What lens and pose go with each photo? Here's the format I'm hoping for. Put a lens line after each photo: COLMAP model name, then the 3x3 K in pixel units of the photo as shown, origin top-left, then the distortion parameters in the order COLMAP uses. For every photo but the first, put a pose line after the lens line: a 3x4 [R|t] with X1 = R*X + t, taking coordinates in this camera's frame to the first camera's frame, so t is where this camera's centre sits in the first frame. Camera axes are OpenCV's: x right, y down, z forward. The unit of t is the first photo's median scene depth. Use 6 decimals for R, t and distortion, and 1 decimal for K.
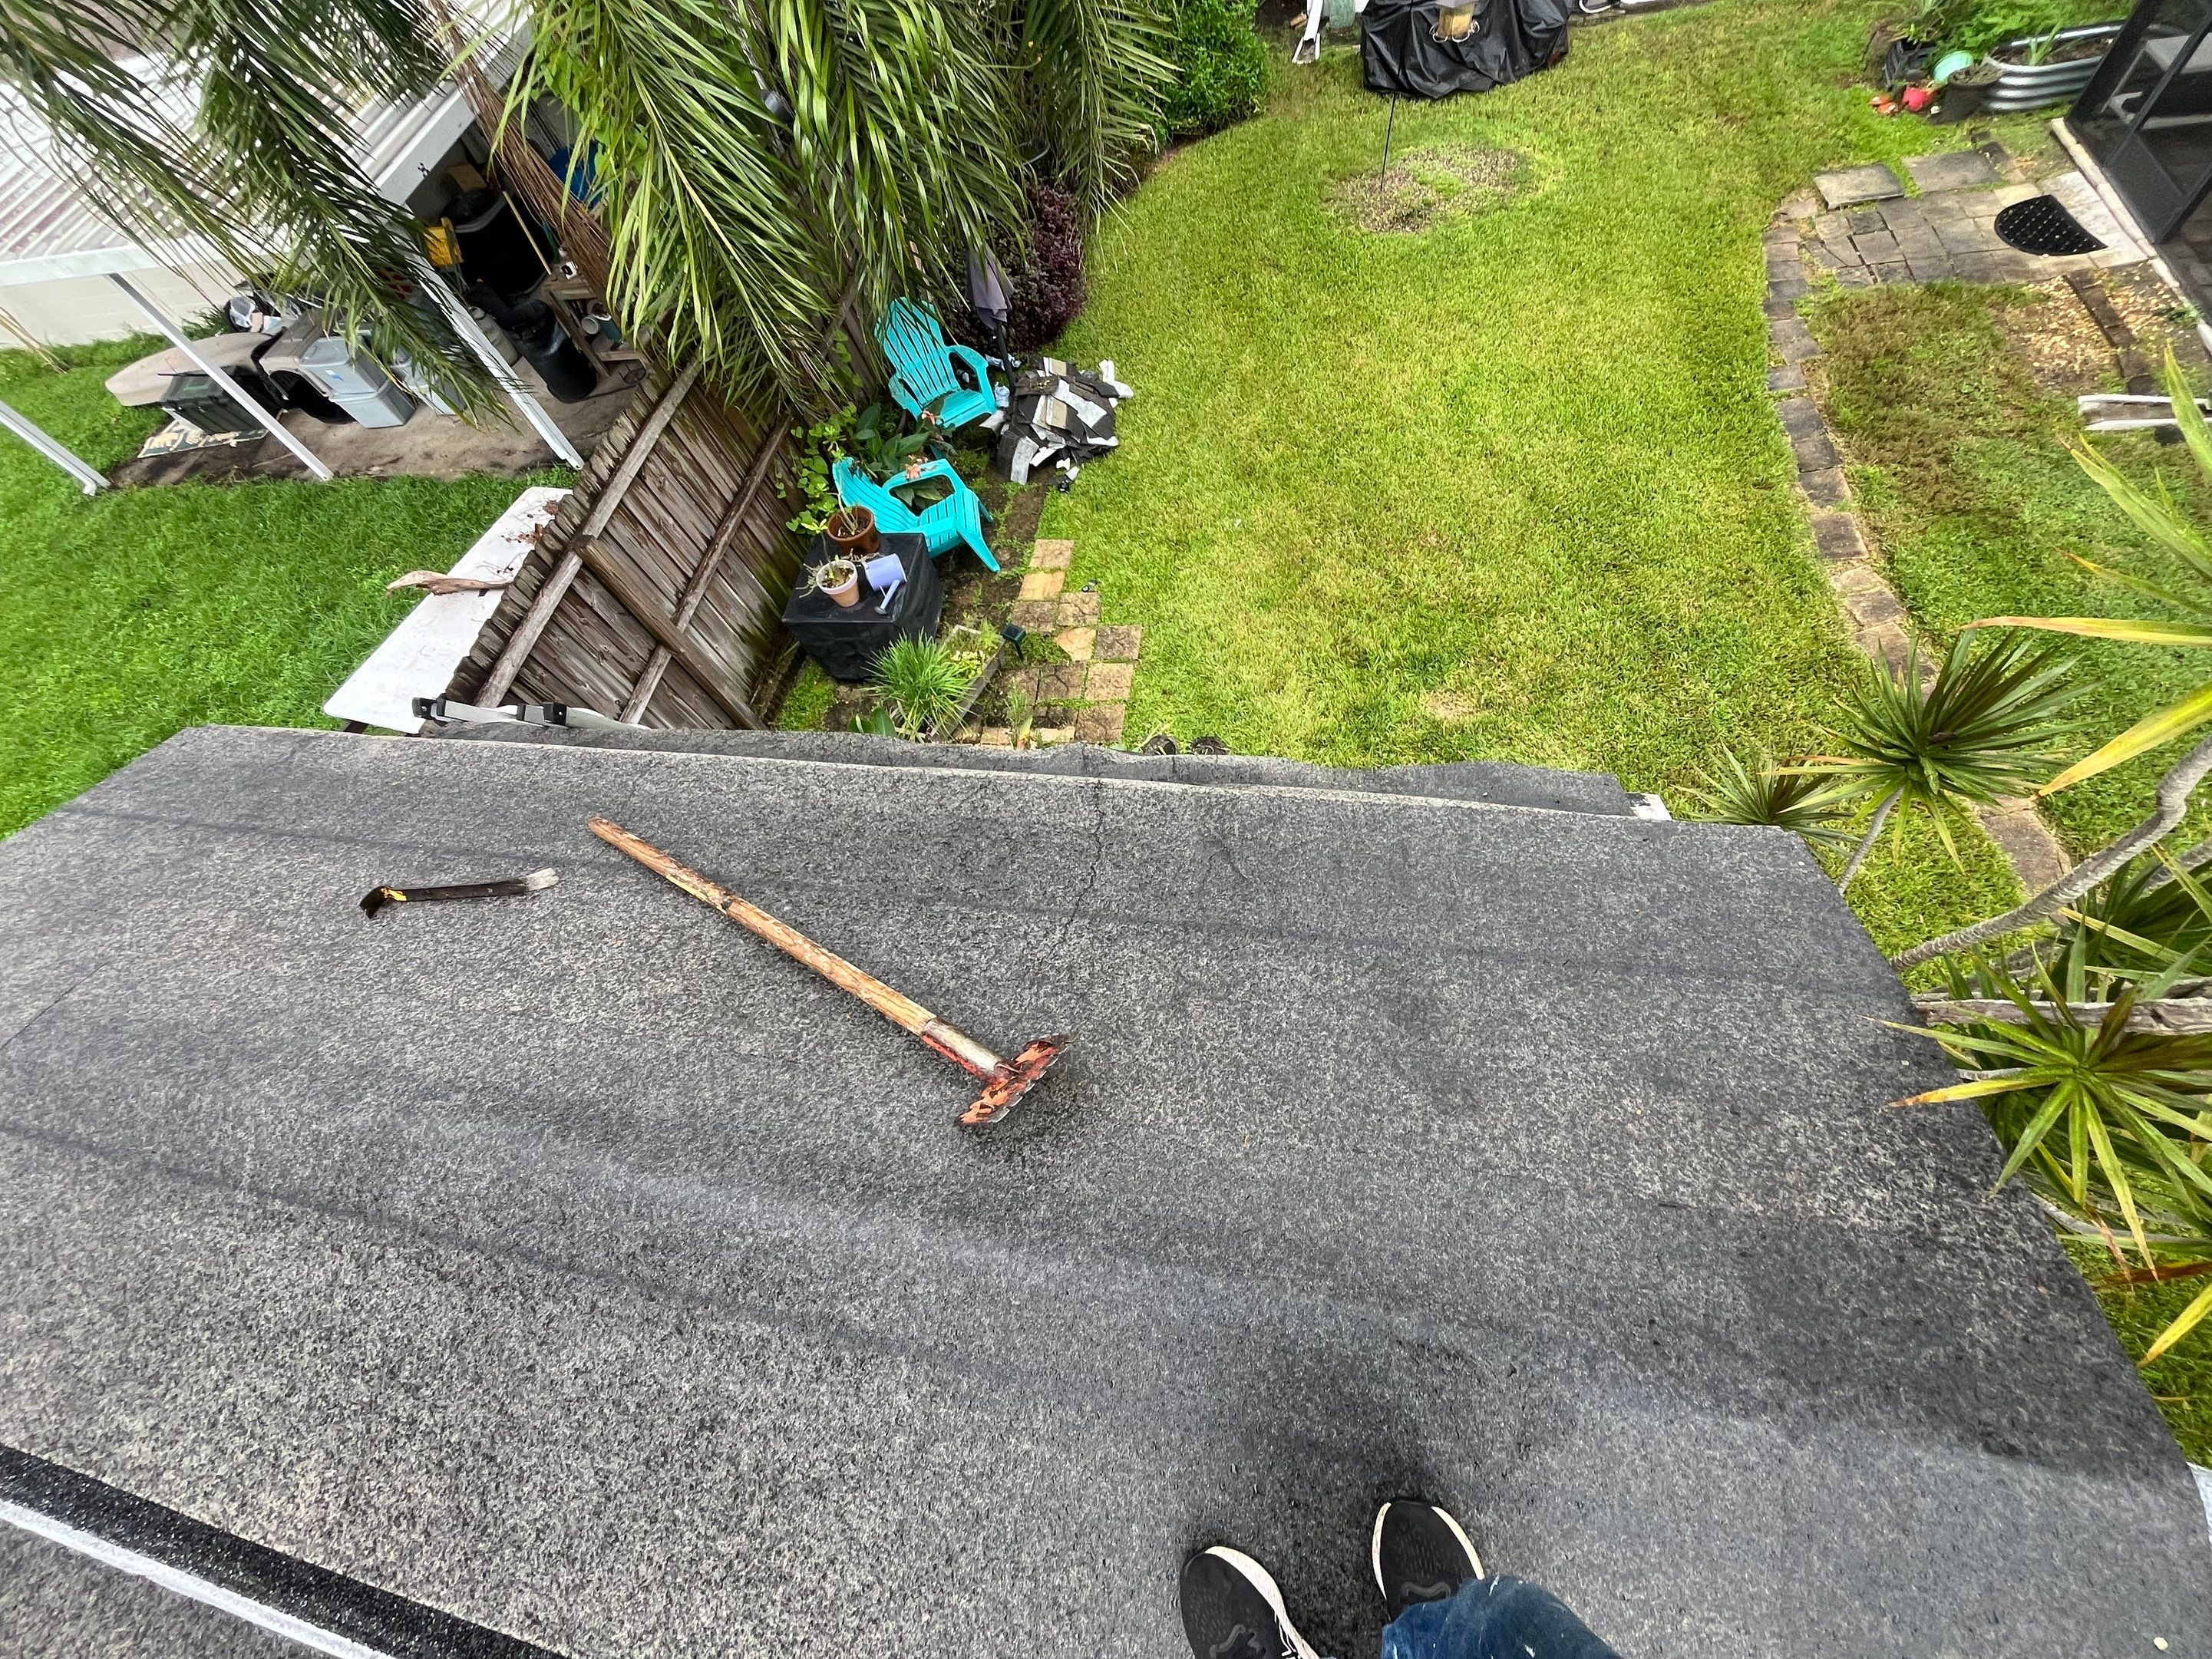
lens RADIAL K [[897.6, 0, 1106.2], [0, 897.6, 823.7], [0, 0, 1]] dist [-0.002968, -0.001260]
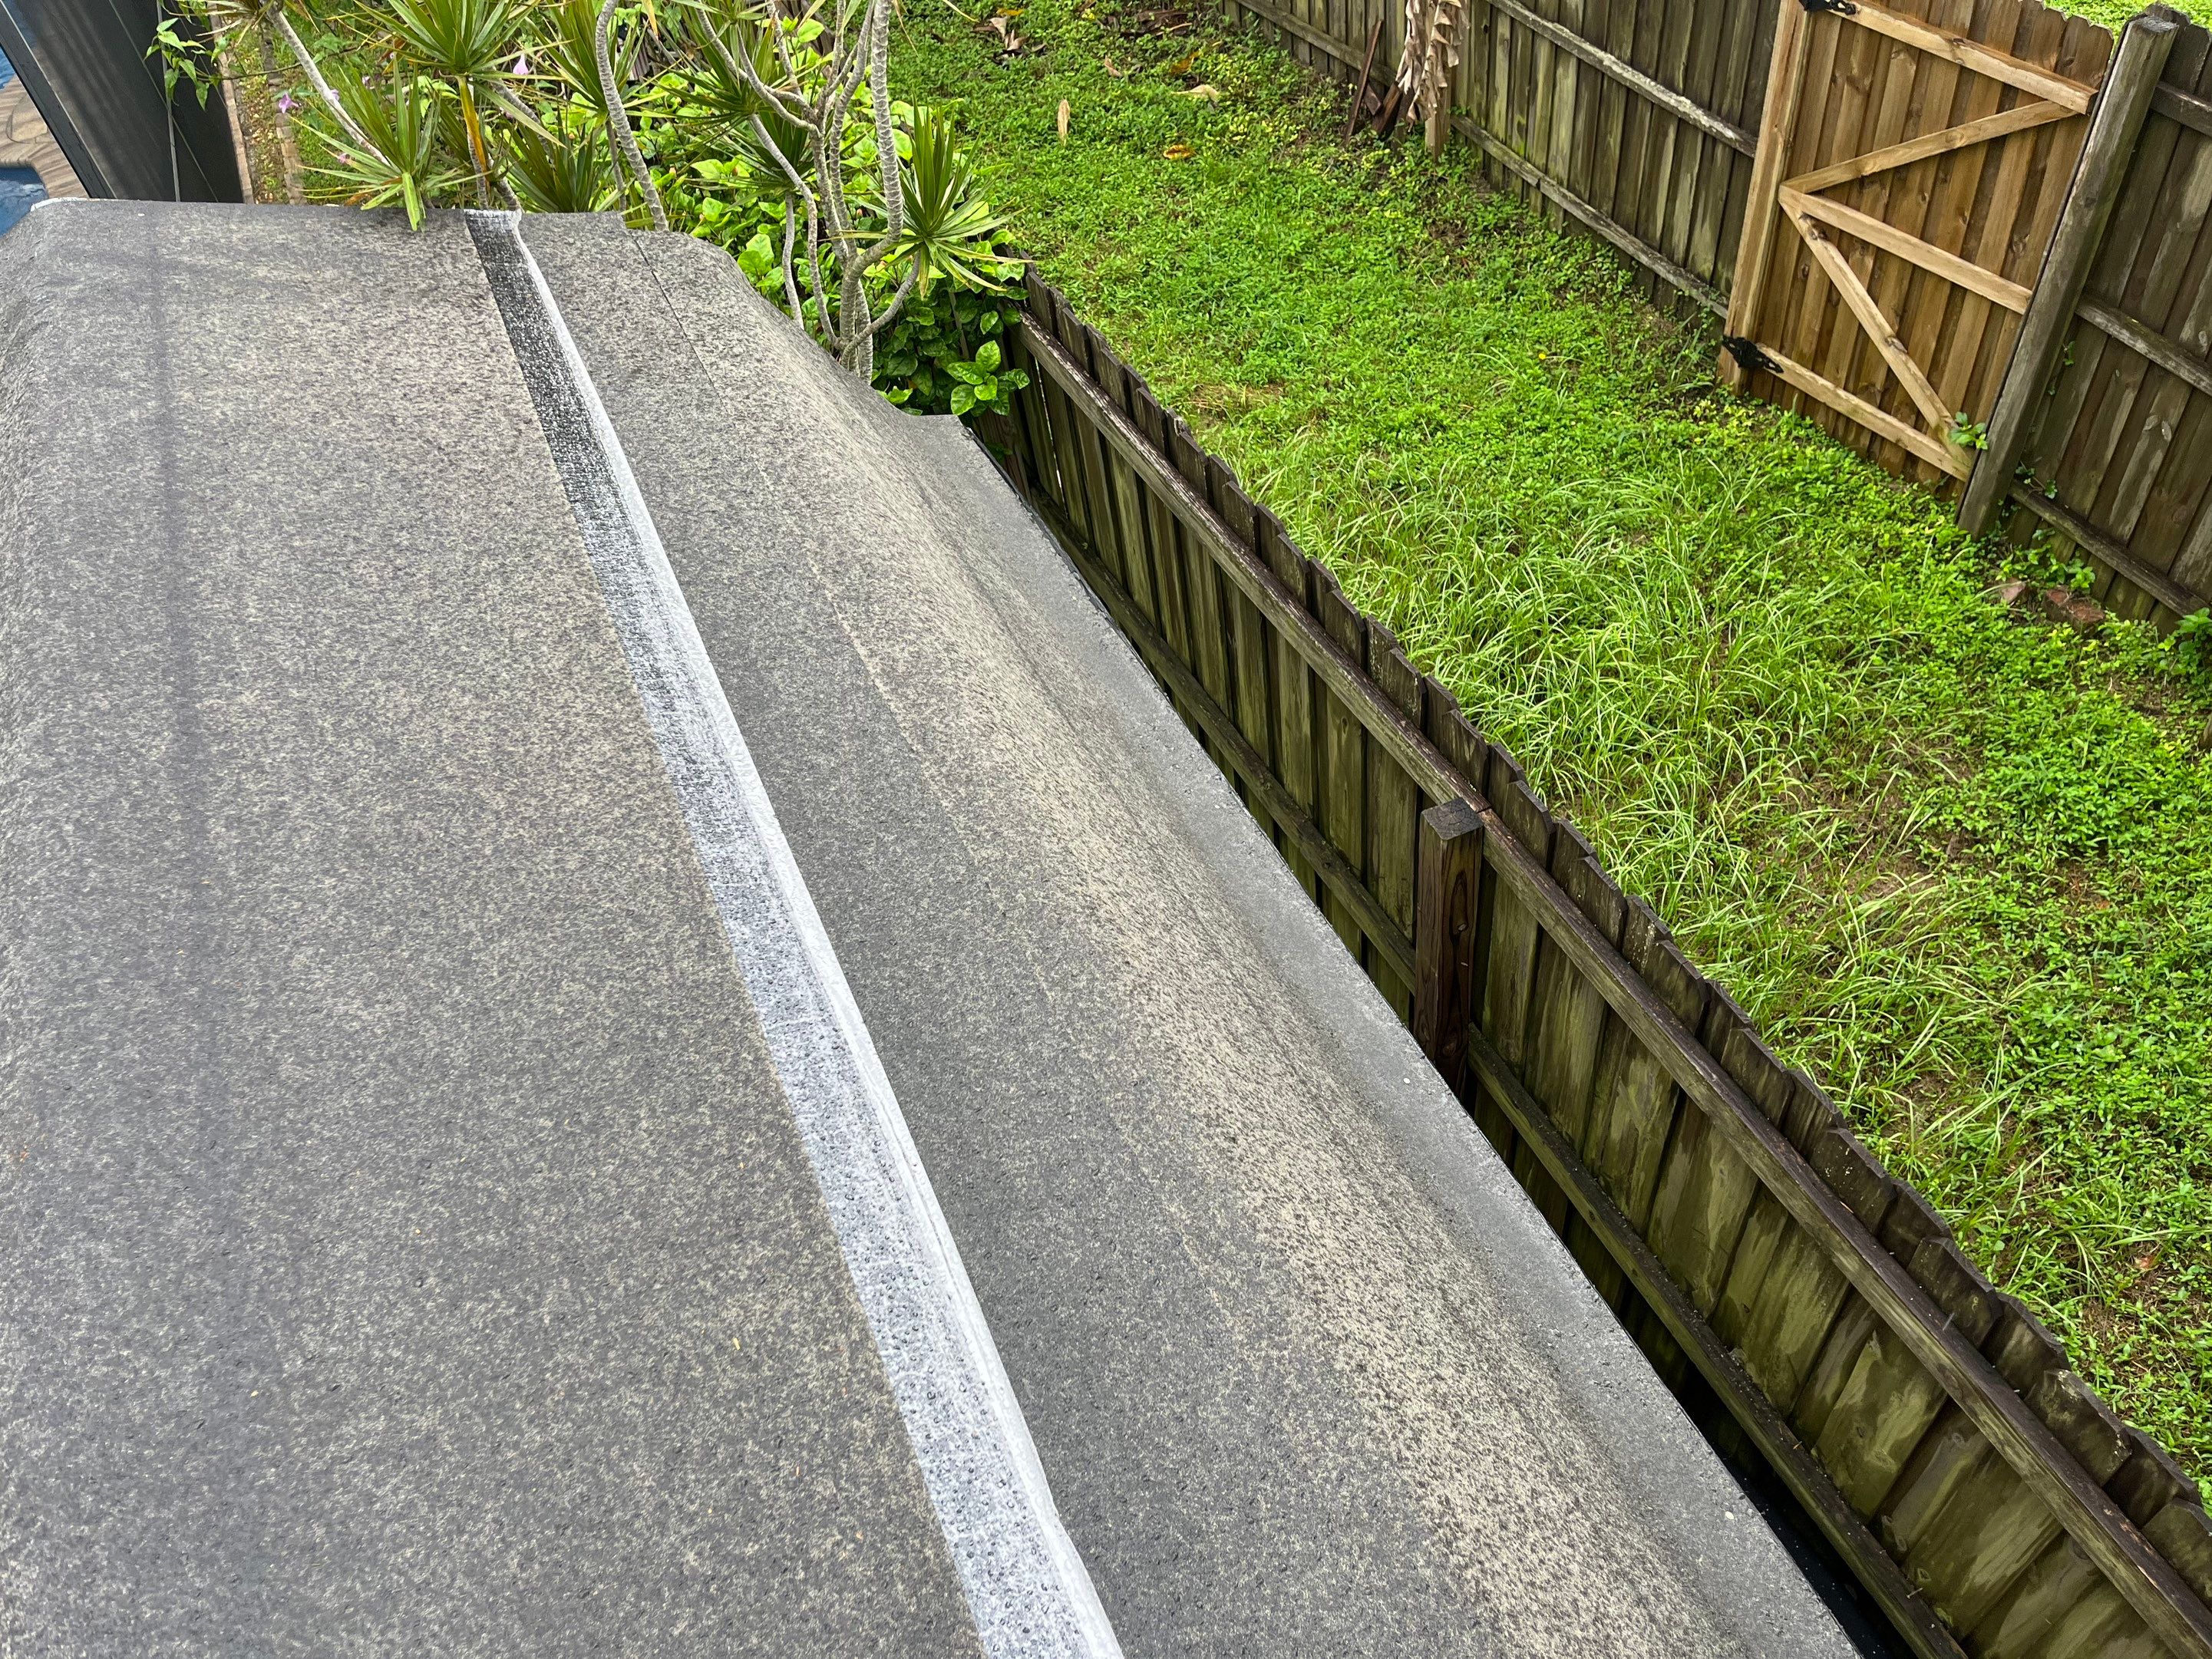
lens RADIAL K [[1653.9, 0, 1101.1], [0, 1653.9, 839.8], [0, 0, 1]] dist [0.076829, -0.103537]
pose [[-0.530637, -0.443975, 0.722018, -0.430533], [0.816955, -0.040921, 0.575247, 0.085848], [-0.225849, 0.895104, 0.384422, 0.070977]]
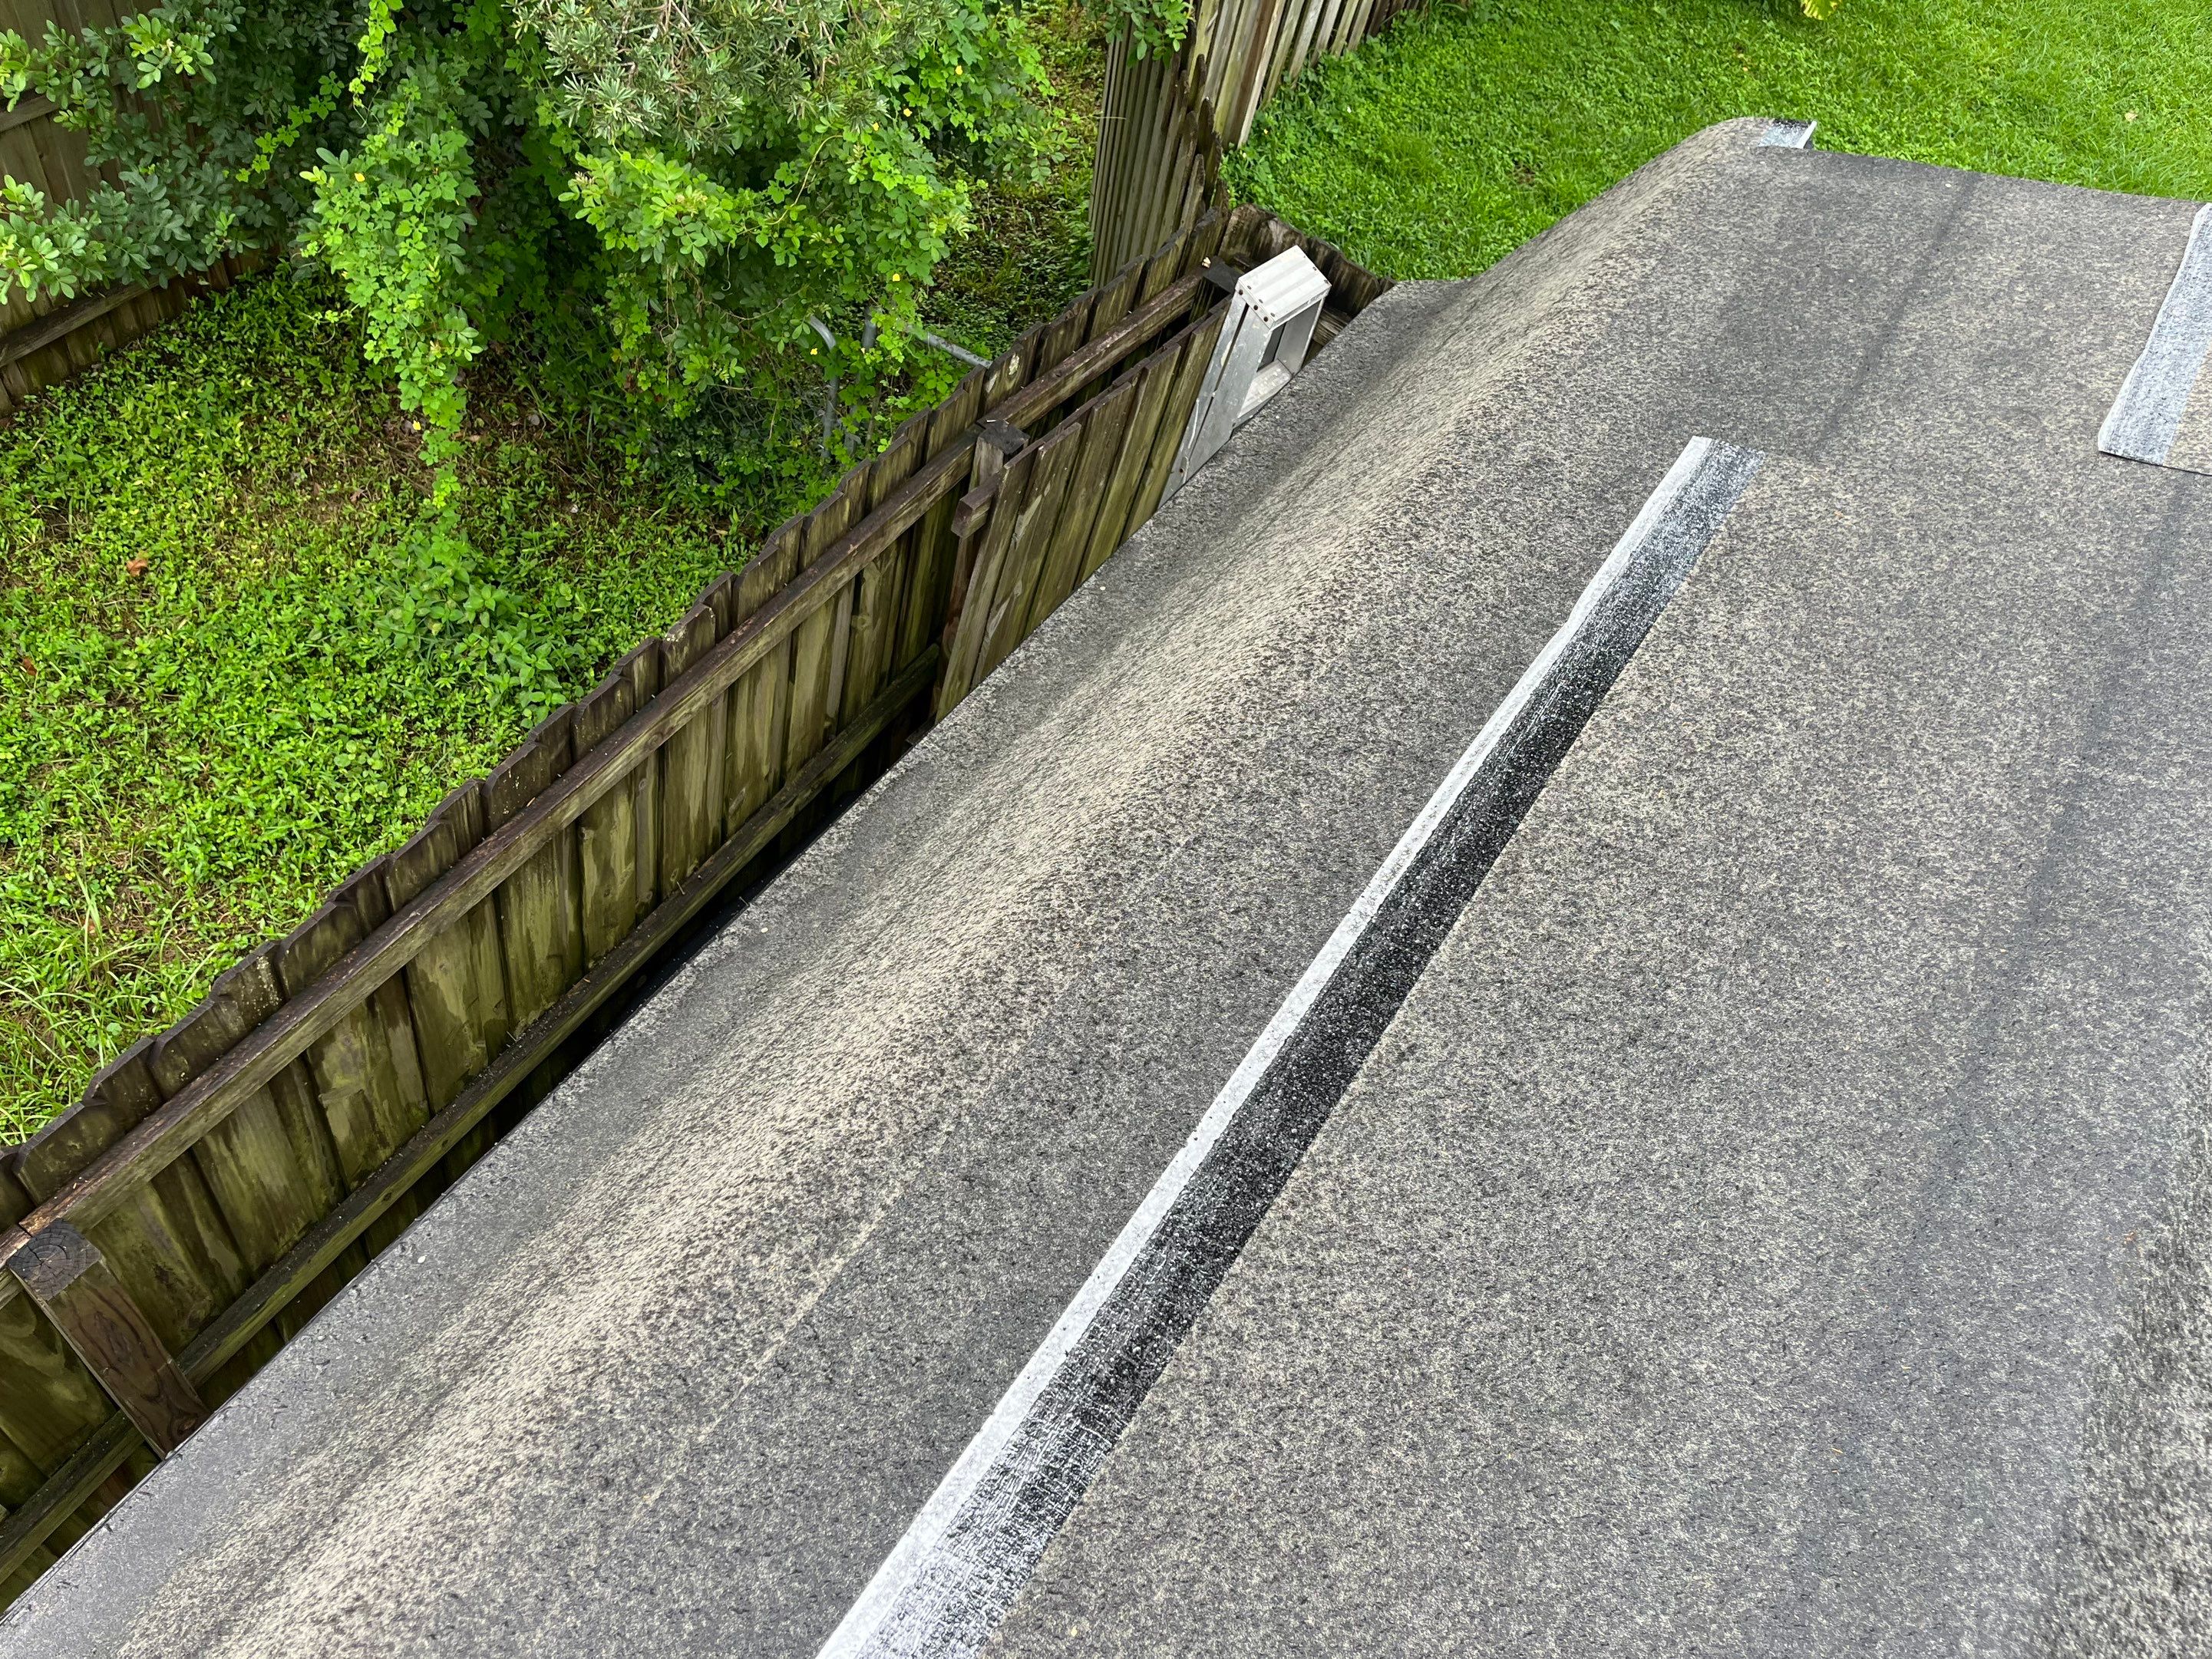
lens RADIAL K [[1653.9, 0, 1101.1], [0, 1653.9, 839.8], [0, 0, 1]] dist [0.076829, -0.103537]
pose [[-0.409114, 0.790569, -0.455661, -0.021000], [-0.848242, -0.145446, 0.509245, 0.109810], [0.336320, 0.594850, 0.730098, -0.029175]]
